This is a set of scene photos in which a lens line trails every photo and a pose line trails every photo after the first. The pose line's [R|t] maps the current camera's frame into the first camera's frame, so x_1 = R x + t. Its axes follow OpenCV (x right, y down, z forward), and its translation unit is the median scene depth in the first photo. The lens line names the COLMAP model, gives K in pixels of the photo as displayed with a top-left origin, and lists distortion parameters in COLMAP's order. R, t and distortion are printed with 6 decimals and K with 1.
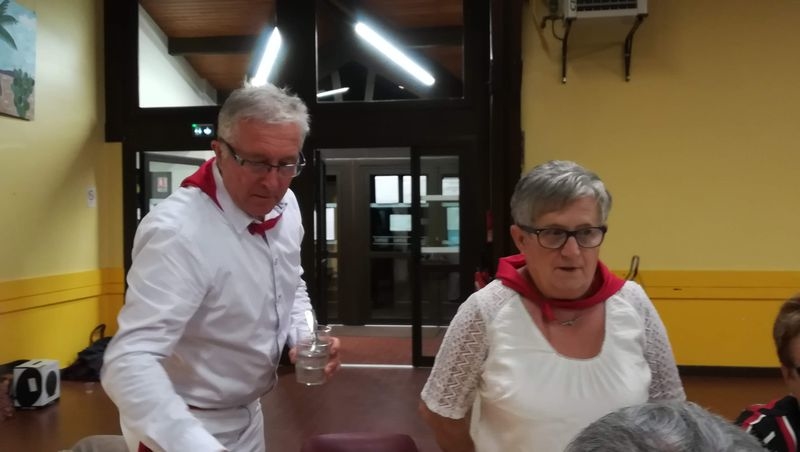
lens RADIAL K [[716.9, 0, 400.6], [0, 716.9, 225.2], [0, 0, 1]] dist [0.009500, 0.037638]
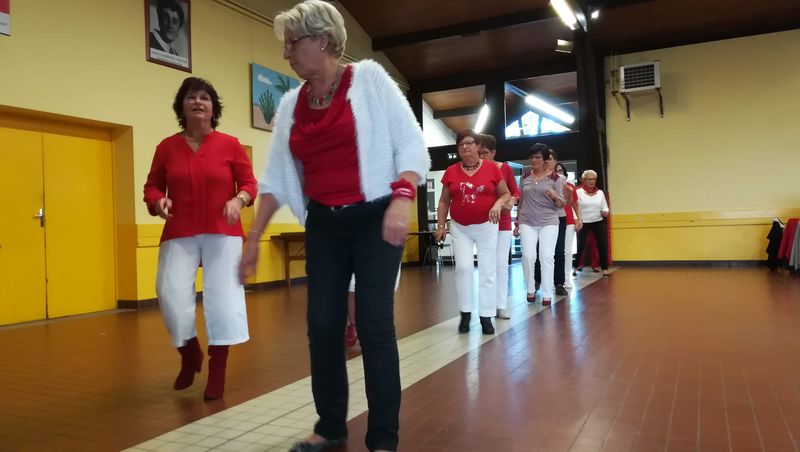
lens RADIAL K [[608.4, 0, 400.2], [0, 608.4, 226.9], [0, 0, 1]] dist [0.027116, -0.002421]
pose [[0.944654, -0.028530, -0.326827, 0.175589], [0.028450, 0.999583, -0.005025, 0.088684], [0.326834, -0.004552, 0.945071, -0.829153]]
